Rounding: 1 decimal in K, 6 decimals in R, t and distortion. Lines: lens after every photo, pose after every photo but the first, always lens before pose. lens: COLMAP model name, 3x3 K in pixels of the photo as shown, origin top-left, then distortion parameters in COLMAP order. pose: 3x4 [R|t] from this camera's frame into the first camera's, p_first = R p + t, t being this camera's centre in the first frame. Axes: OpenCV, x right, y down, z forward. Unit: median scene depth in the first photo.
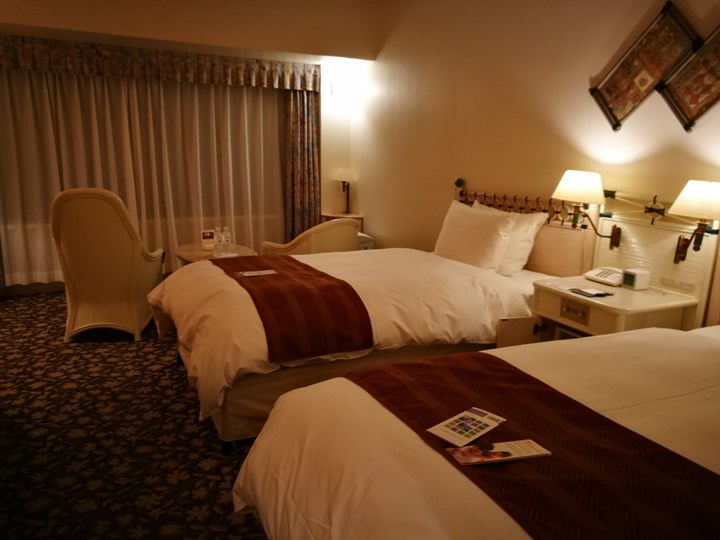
lens RADIAL K [[556.9, 0, 360.0], [0, 556.9, 270.0], [0, 0, 1]] dist [-0.012170, 0.003463]
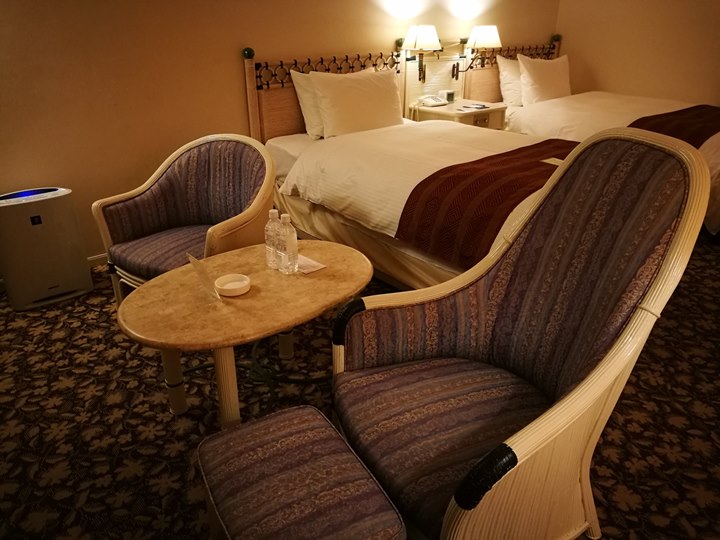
lens RADIAL K [[556.9, 0, 360.0], [0, 556.9, 270.0], [0, 0, 1]] dist [-0.012170, 0.003463]
pose [[-0.242183, -0.428259, 0.870598, -1.005344], [0.197438, 0.856782, 0.476386, -0.357656], [-0.949929, 0.287262, -0.122944, 1.567738]]
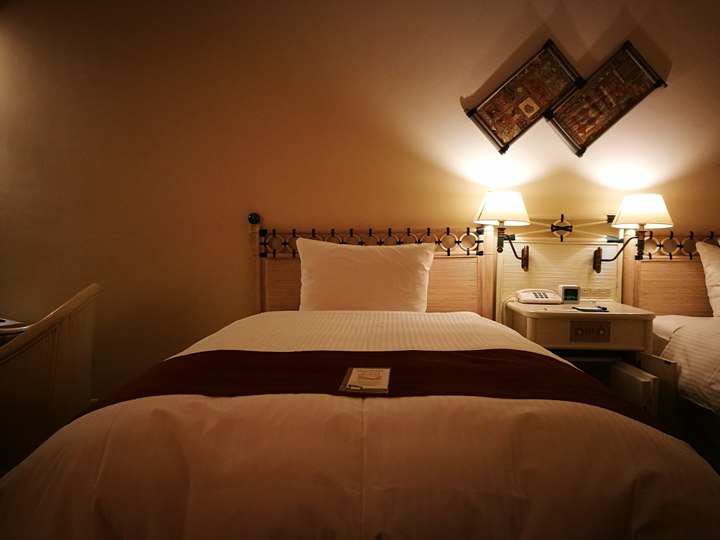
lens RADIAL K [[572.0, 0, 360.0], [0, 572.0, 270.0], [0, 0, 1]] dist [-0.004695, 0.006636]
pose [[0.462231, -0.057976, 0.884862, -0.619340], [0.186630, 0.981871, -0.033158, -0.064671], [-0.866898, 0.180468, 0.464671, 0.841595]]
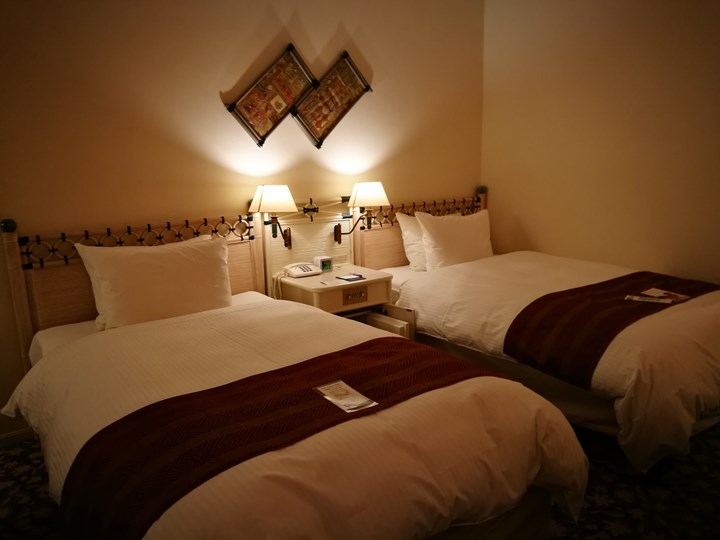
lens RADIAL K [[572.2, 0, 360.0], [0, 572.2, 270.0], [0, 0, 1]] dist [0.034848, -0.002168]
pose [[-0.193512, -0.198749, 0.960756, -0.778045], [0.226267, 0.943827, 0.240820, -0.267149], [-0.954650, 0.263989, -0.137671, 1.110859]]
